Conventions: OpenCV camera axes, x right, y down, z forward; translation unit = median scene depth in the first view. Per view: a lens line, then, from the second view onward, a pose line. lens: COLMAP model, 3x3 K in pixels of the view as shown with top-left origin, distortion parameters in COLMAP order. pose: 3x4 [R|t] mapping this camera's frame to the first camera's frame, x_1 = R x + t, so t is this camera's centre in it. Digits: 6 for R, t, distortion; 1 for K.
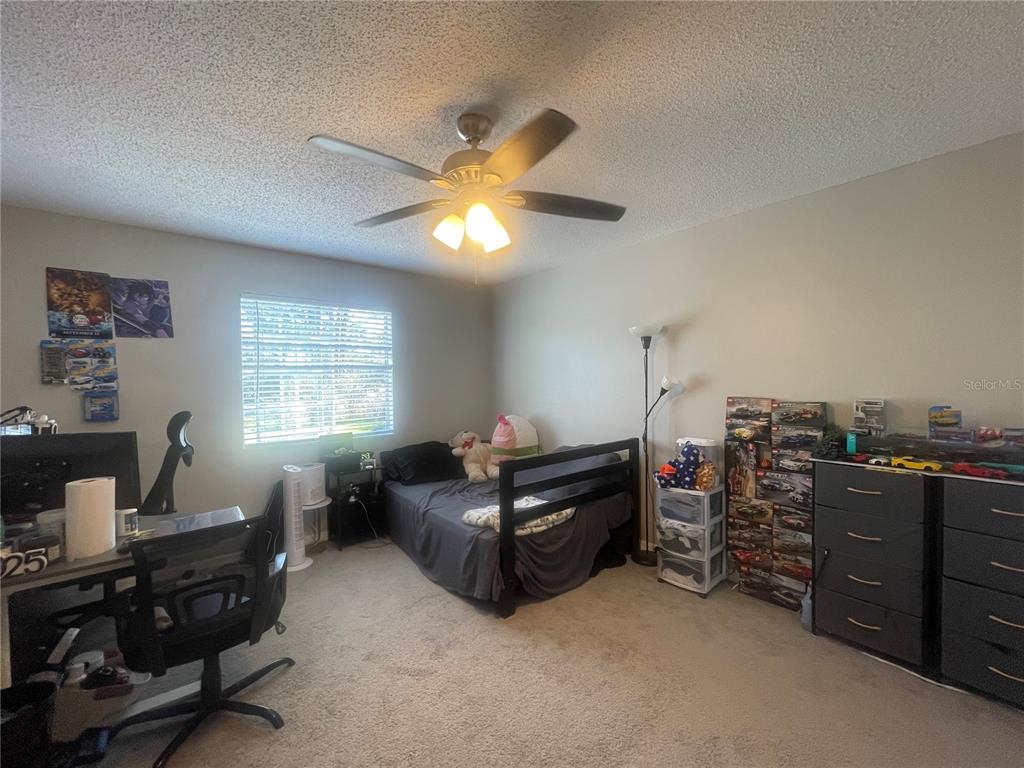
lens RADIAL K [[407.5, 0, 512.0], [0, 407.5, 384.0], [0, 0, 1]] dist [0.003071, -0.000595]
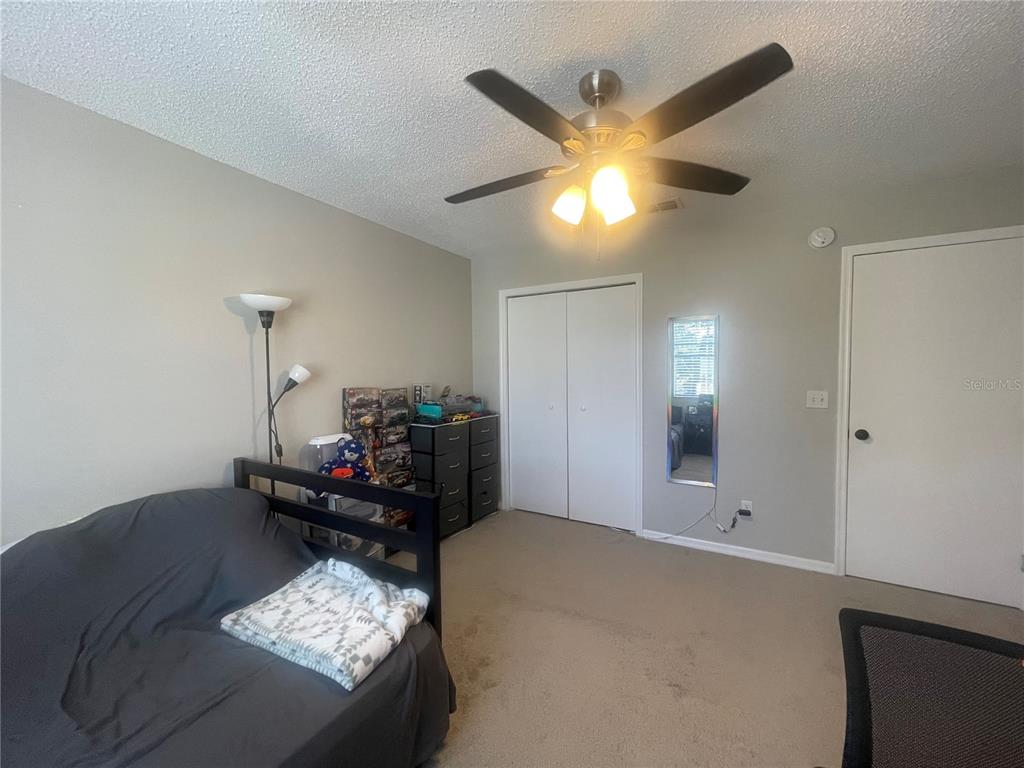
lens RADIAL K [[407.5, 0, 512.0], [0, 407.5, 384.0], [0, 0, 1]] dist [0.003071, -0.000595]
pose [[-0.317552, -0.016667, 0.948094, -0.614564], [0.020227, 0.999499, 0.024346, 0.004488], [-0.948025, 0.026909, -0.317056, 1.021251]]
